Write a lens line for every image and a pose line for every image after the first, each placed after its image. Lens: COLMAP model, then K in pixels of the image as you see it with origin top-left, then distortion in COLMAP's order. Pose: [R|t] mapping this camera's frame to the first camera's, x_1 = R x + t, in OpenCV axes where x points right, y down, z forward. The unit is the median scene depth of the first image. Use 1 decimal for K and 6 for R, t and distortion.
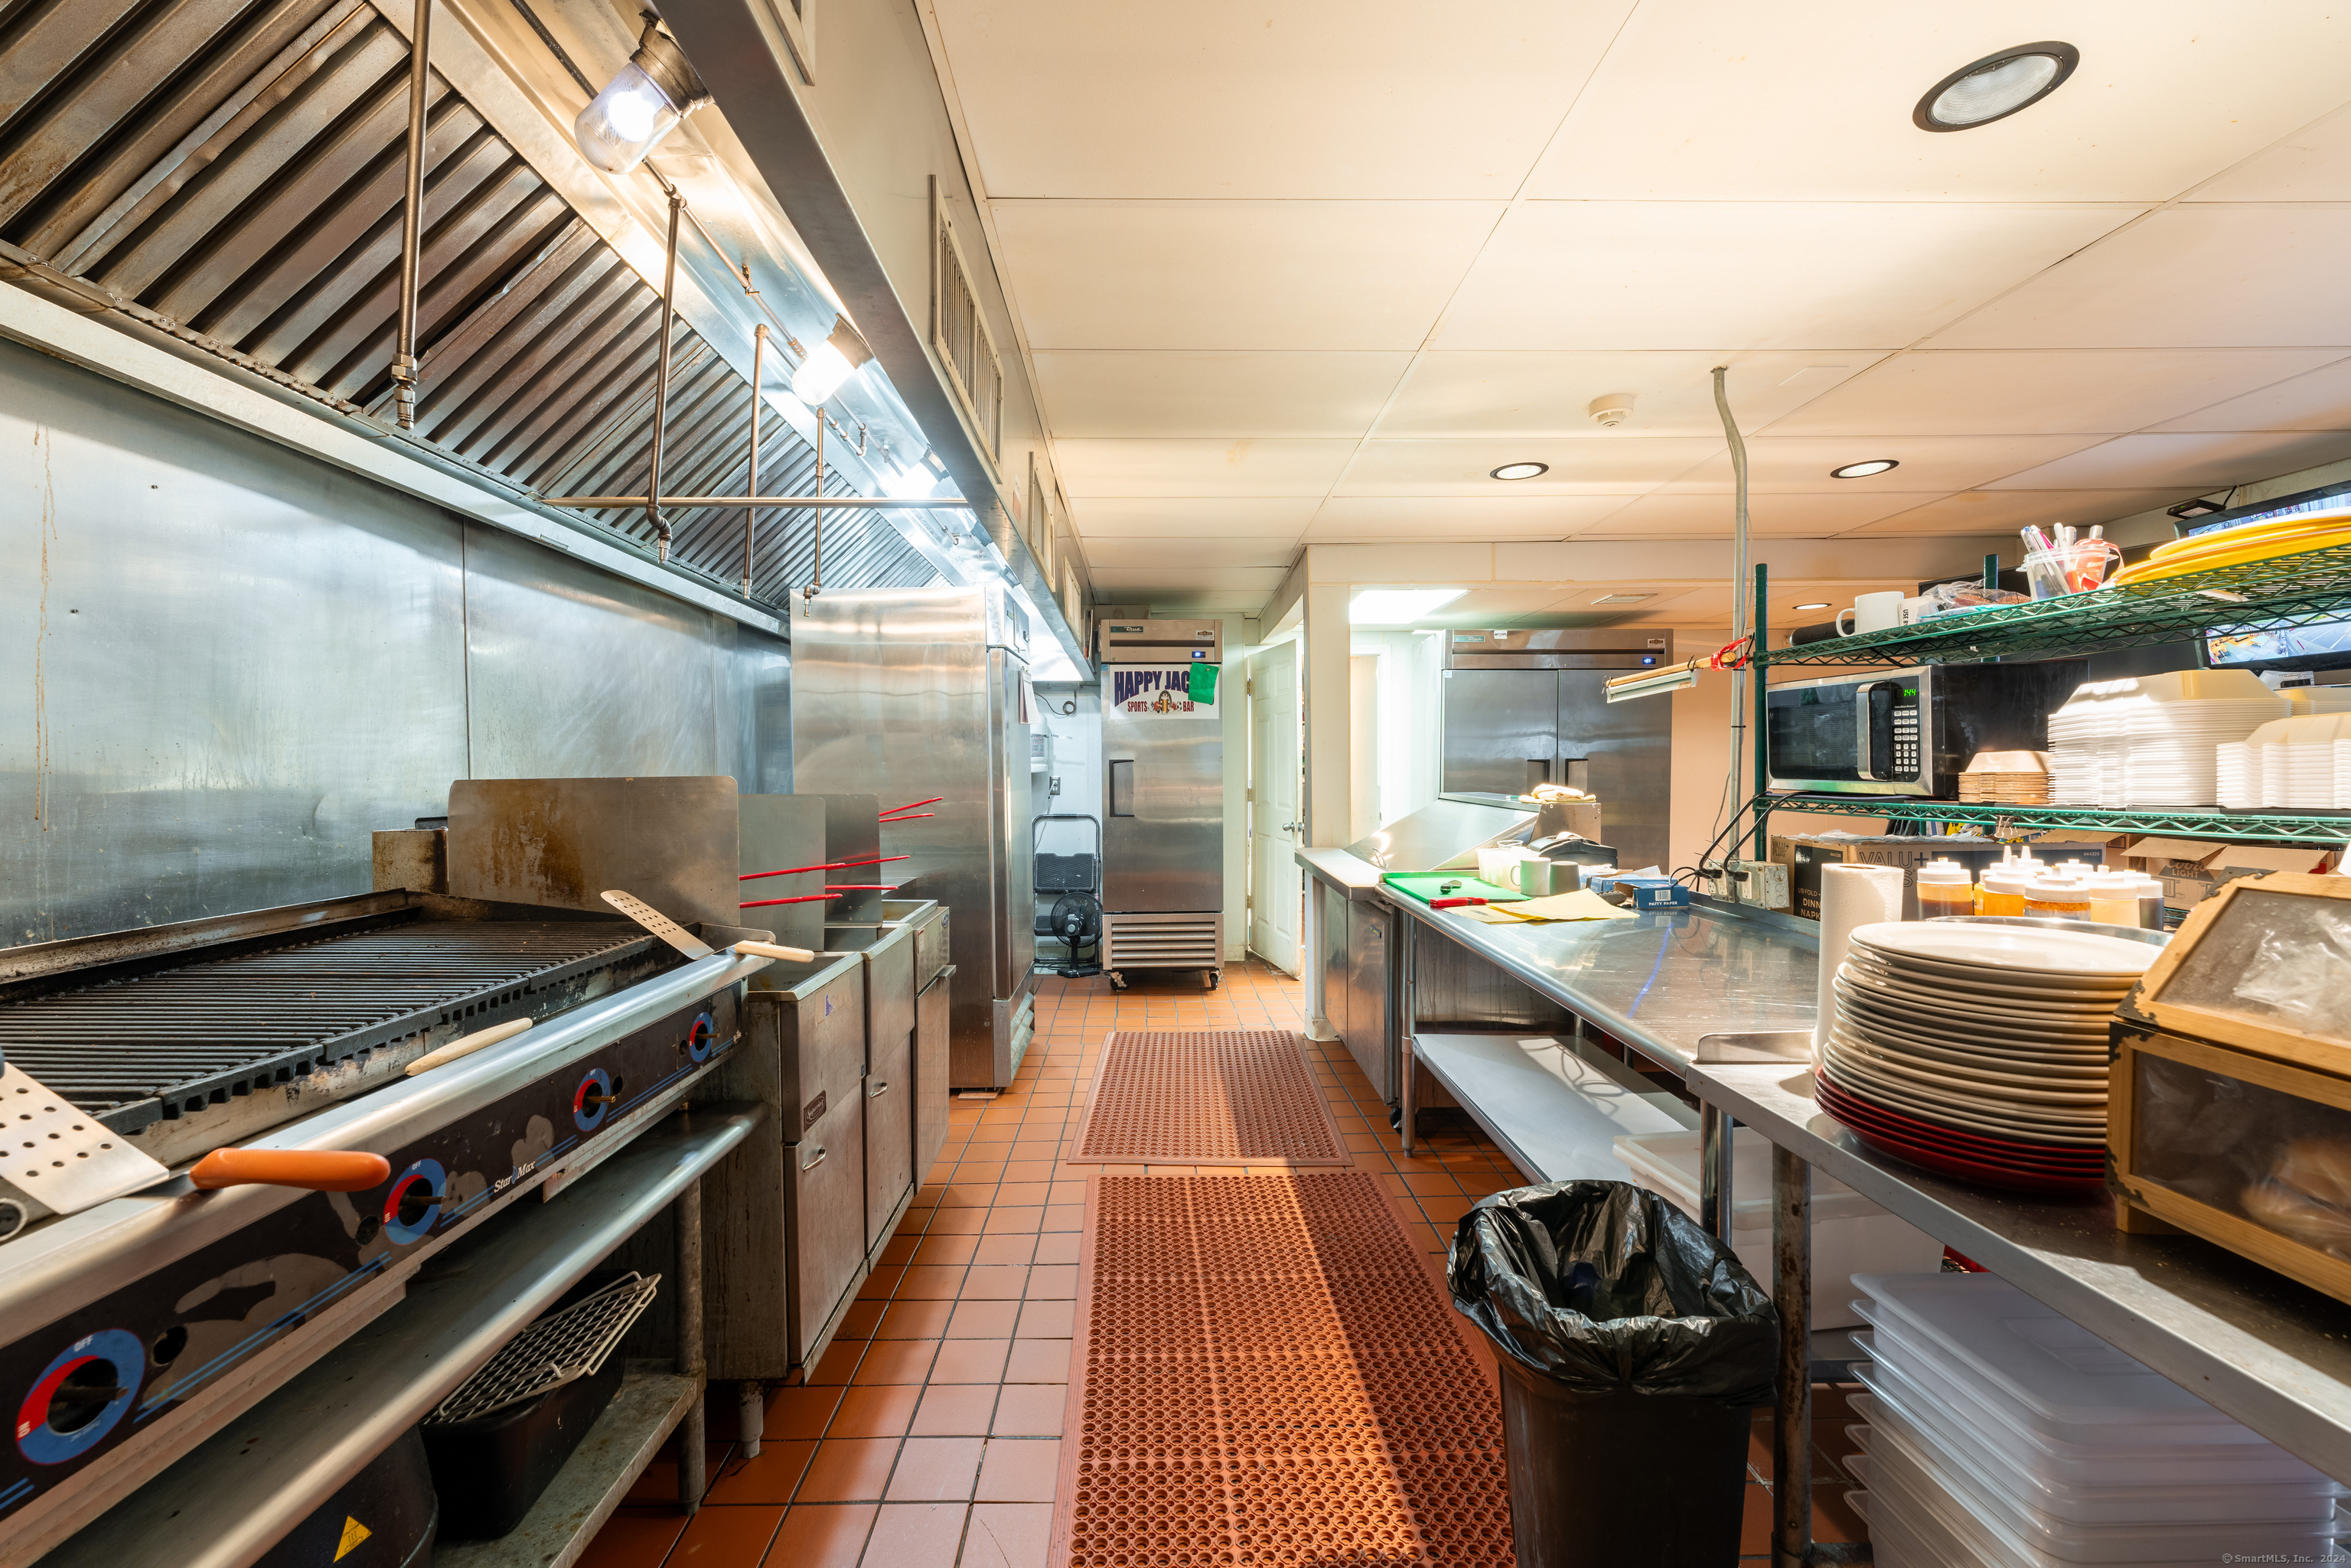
lens RADIAL K [[937.1, 0, 1164.4], [0, 937.1, 788.1], [0, 0, 1]] dist [0.004785, -0.000614]
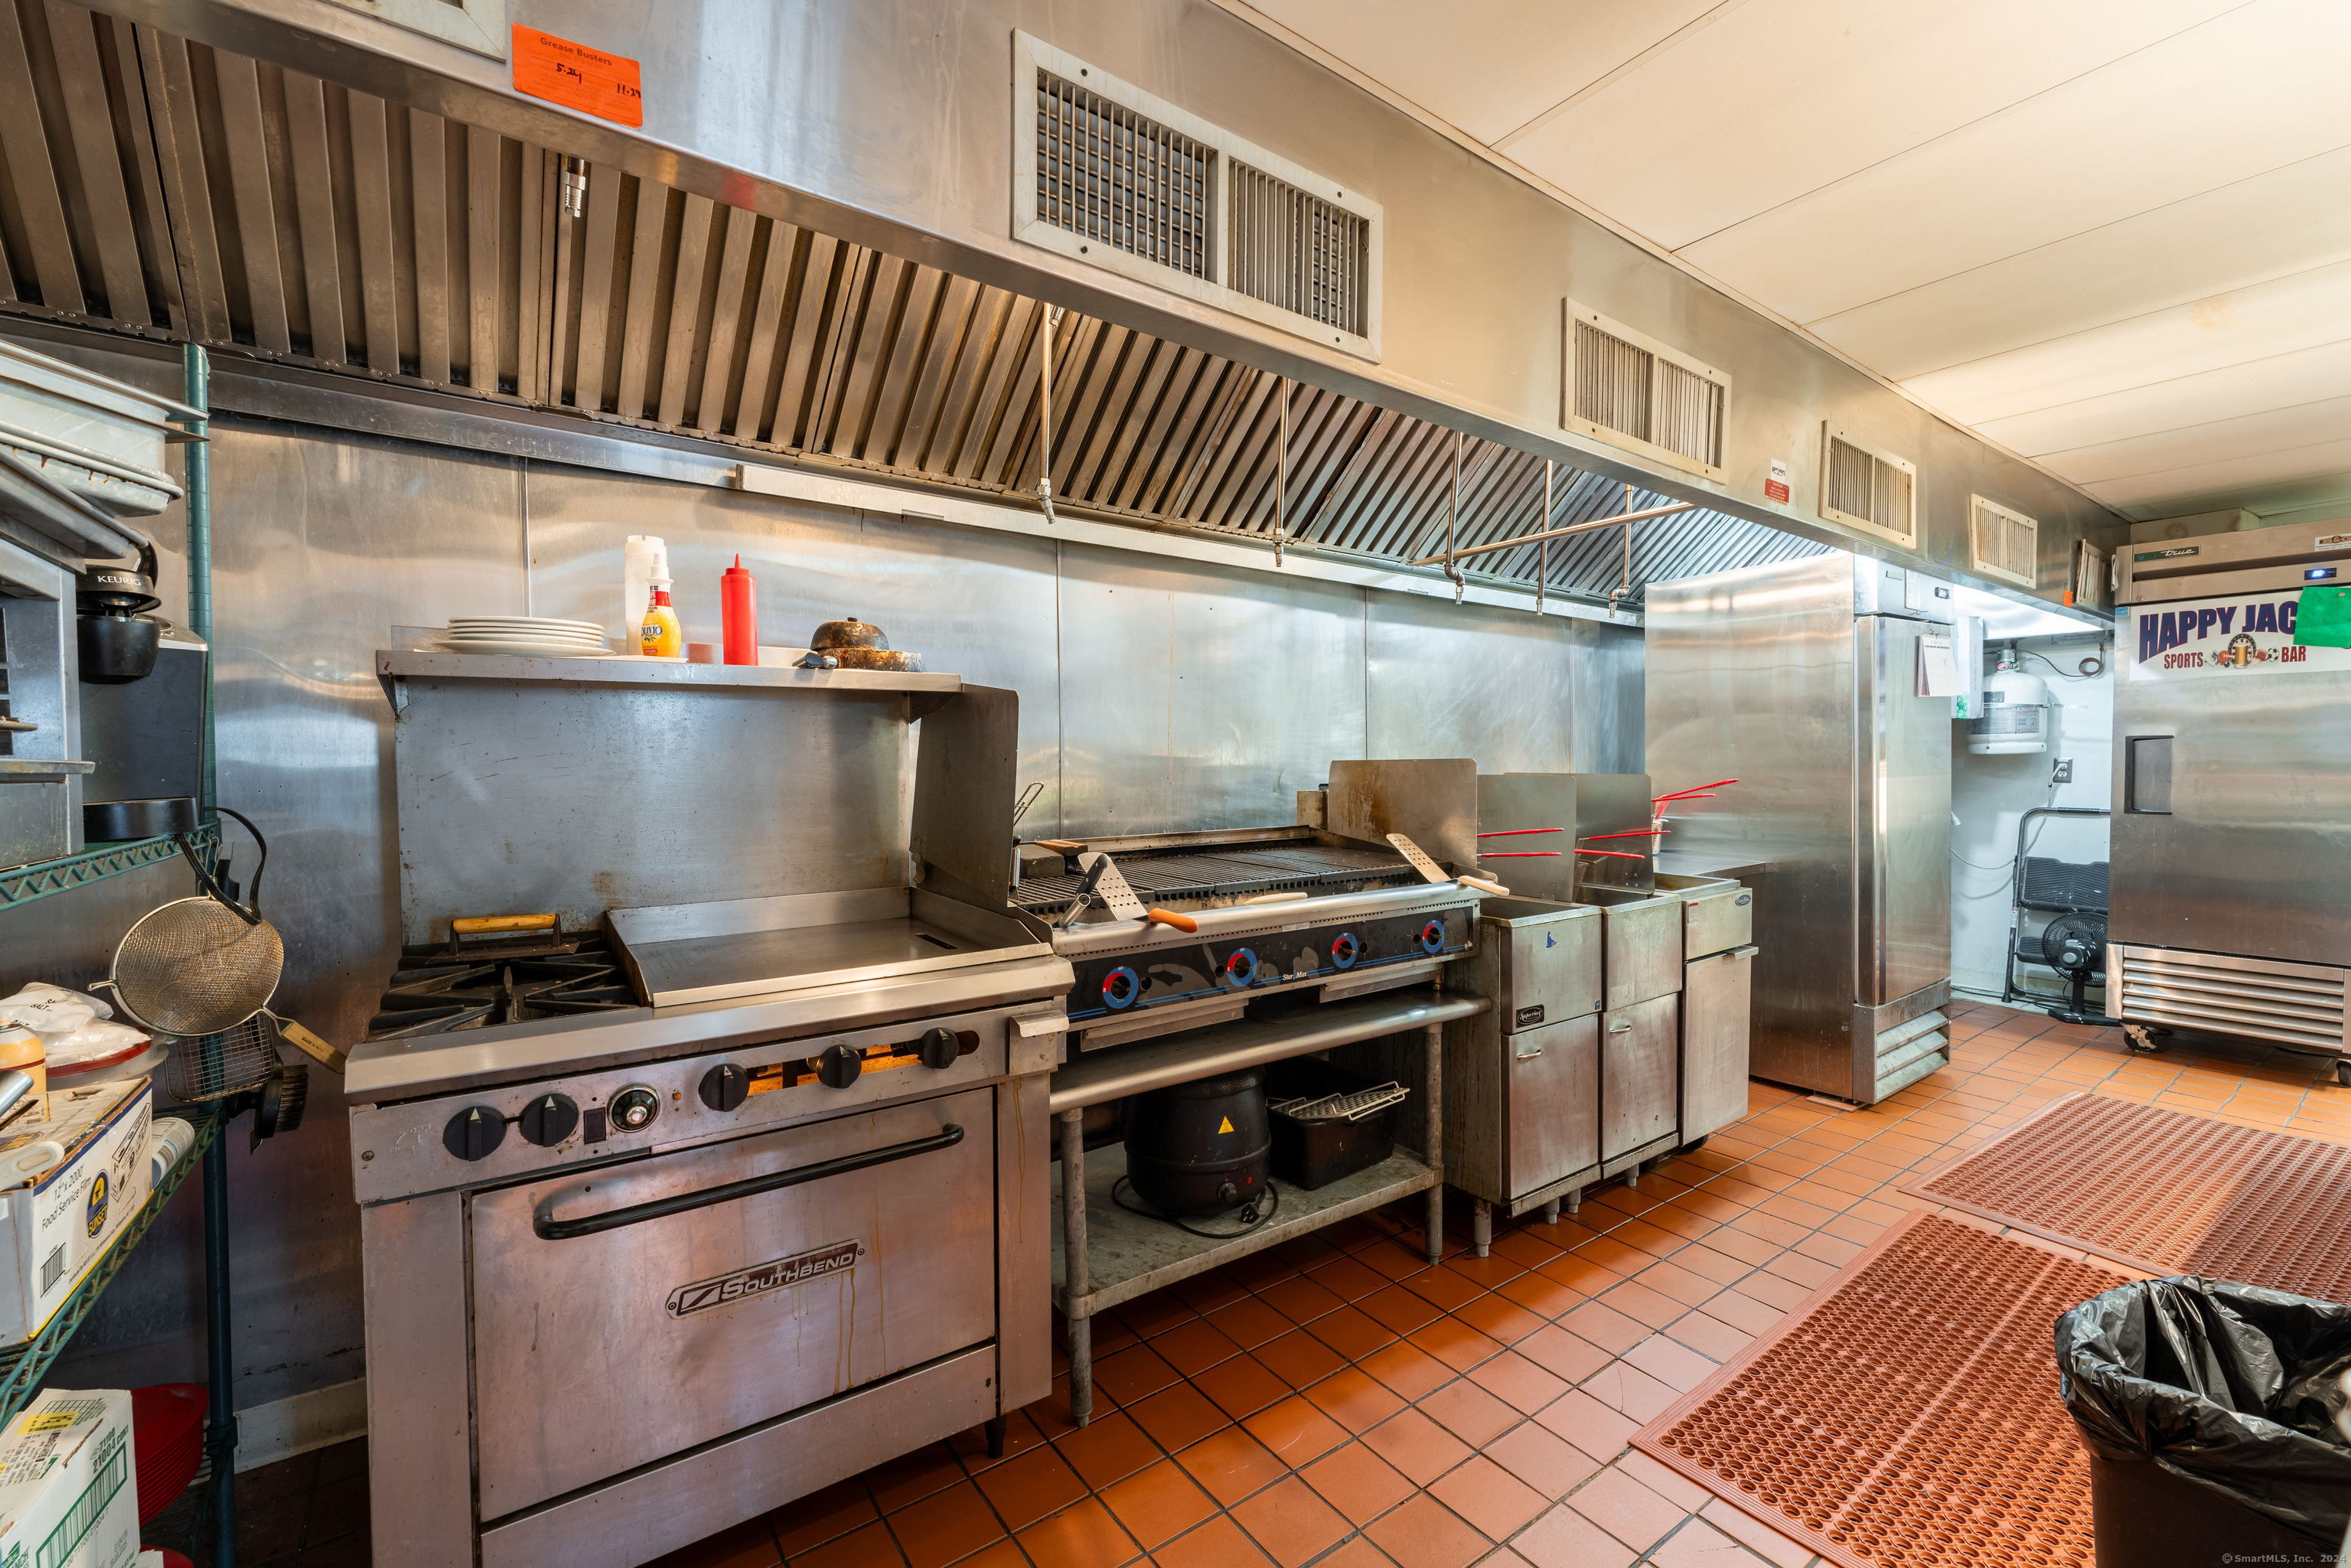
lens RADIAL K [[937.1, 0, 1164.4], [0, 937.1, 788.1], [0, 0, 1]] dist [0.004785, -0.000614]
pose [[0.567066, 0.027341, -0.823218, 0.340086], [-0.010958, 0.999611, 0.025652, 0.000625], [0.823599, -0.005526, 0.567145, -0.127058]]
